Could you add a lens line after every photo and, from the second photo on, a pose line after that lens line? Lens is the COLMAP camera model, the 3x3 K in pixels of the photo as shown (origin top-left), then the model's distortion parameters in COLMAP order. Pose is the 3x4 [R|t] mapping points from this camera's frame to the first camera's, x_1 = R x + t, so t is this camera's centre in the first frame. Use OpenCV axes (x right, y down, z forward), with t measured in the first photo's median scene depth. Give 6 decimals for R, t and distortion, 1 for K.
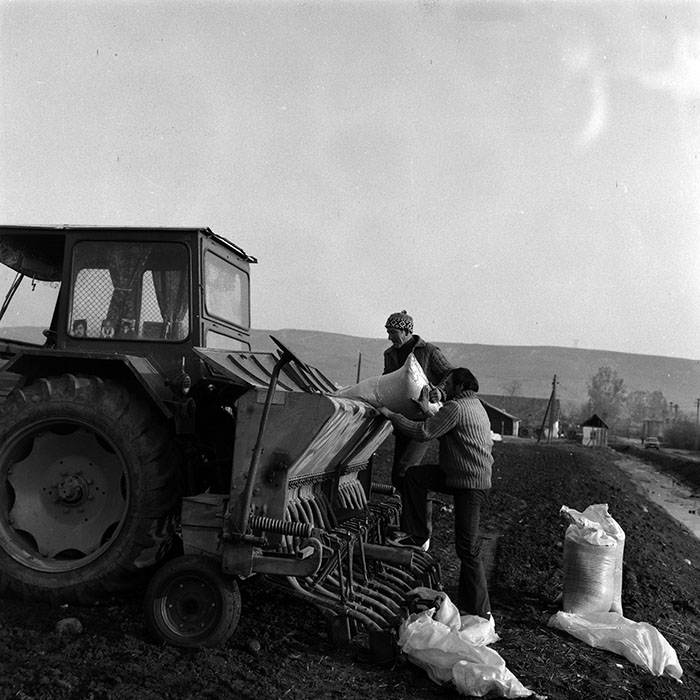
lens RADIAL K [[918.1, 0, 350.6], [0, 918.1, 237.8], [0, 0, 1]] dist [-0.061751, 0.093423]
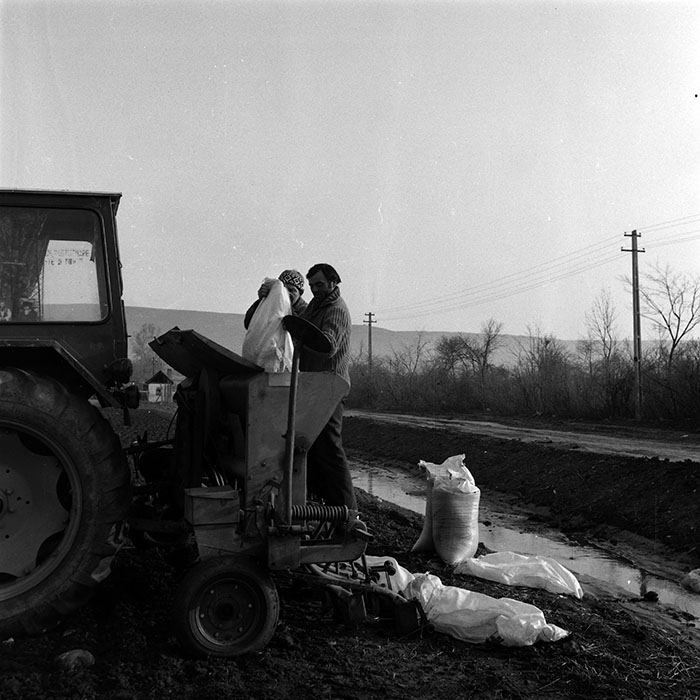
lens RADIAL K [[918.1, 0, 350.6], [0, 918.1, 237.8], [0, 0, 1]] dist [-0.061751, 0.093423]
pose [[0.906550, -0.006729, 0.422044, -0.377767], [-0.011690, 0.999089, 0.041041, -0.007043], [-0.421936, -0.042139, 0.905646, 0.116902]]
